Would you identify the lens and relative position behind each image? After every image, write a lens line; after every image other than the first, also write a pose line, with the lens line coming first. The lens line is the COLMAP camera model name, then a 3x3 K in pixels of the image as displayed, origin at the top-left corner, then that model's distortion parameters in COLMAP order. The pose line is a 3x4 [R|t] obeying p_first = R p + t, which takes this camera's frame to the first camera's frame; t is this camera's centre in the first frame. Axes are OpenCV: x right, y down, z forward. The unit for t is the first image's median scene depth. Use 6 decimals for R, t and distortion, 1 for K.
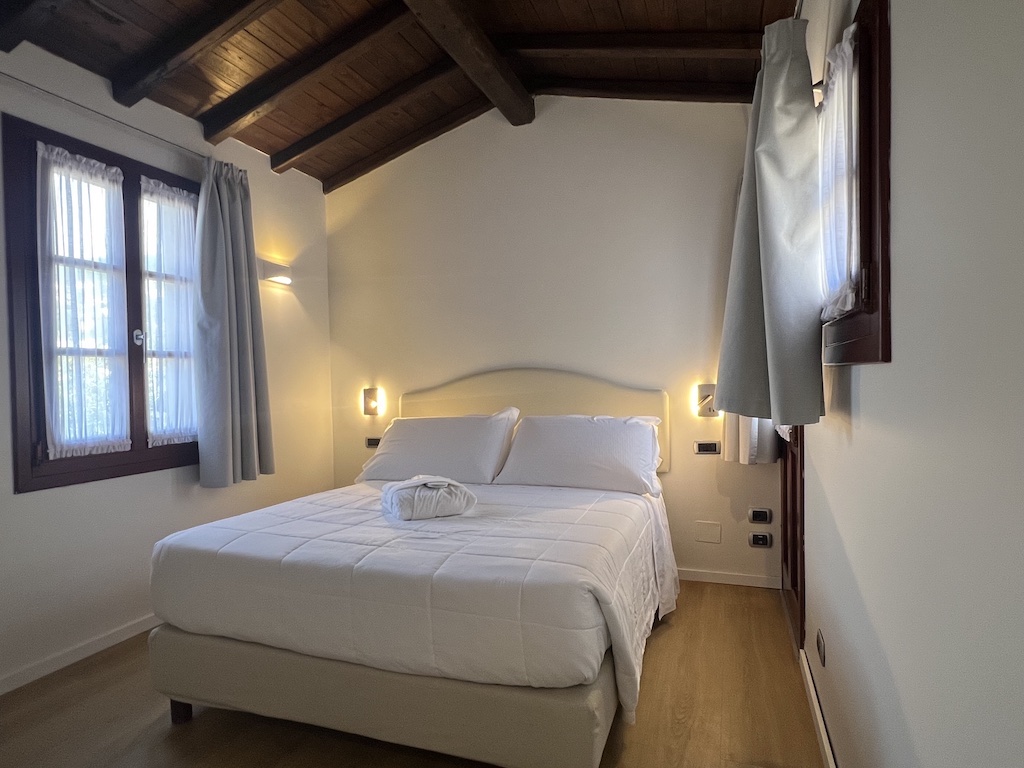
lens RADIAL K [[613.6, 0, 482.8], [0, 613.6, 382.1], [0, 0, 1]] dist [-0.013469, -0.000822]
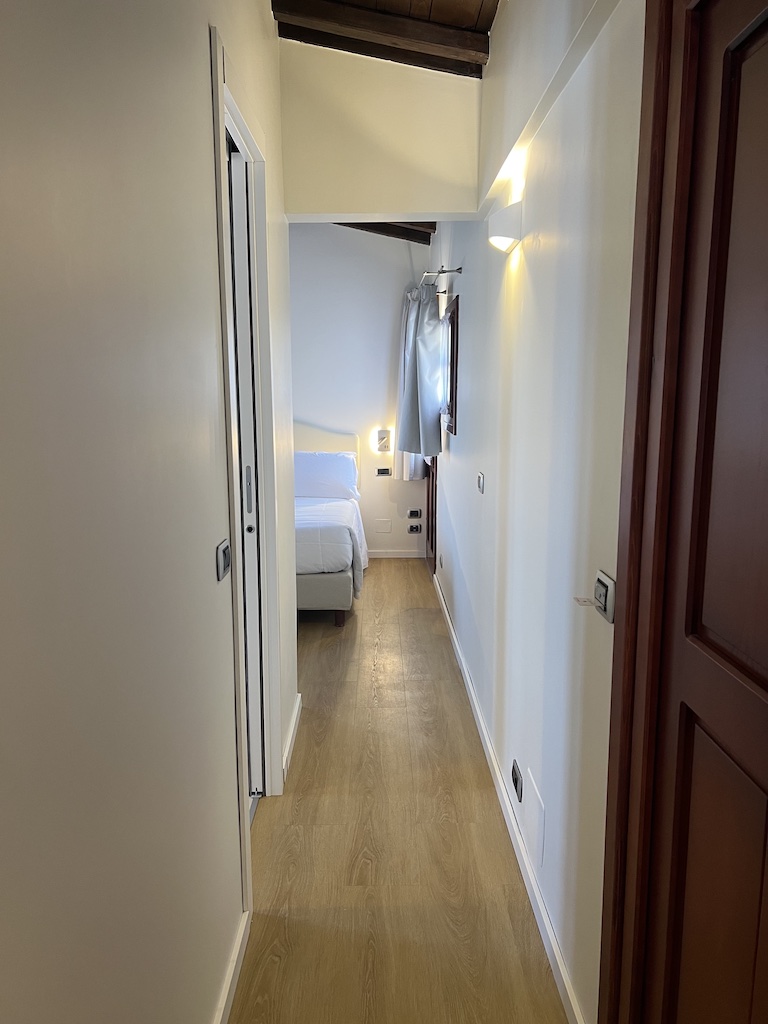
lens RADIAL K [[772.1, 0, 384.3], [0, 772.1, 512.9], [0, 0, 1]] dist [0.002099, 0.000068]
pose [[0.925927, -0.041318, 0.375436, -0.438372], [-0.010912, 0.990657, 0.135937, -0.065274], [-0.377545, -0.129964, 0.916825, -0.953598]]
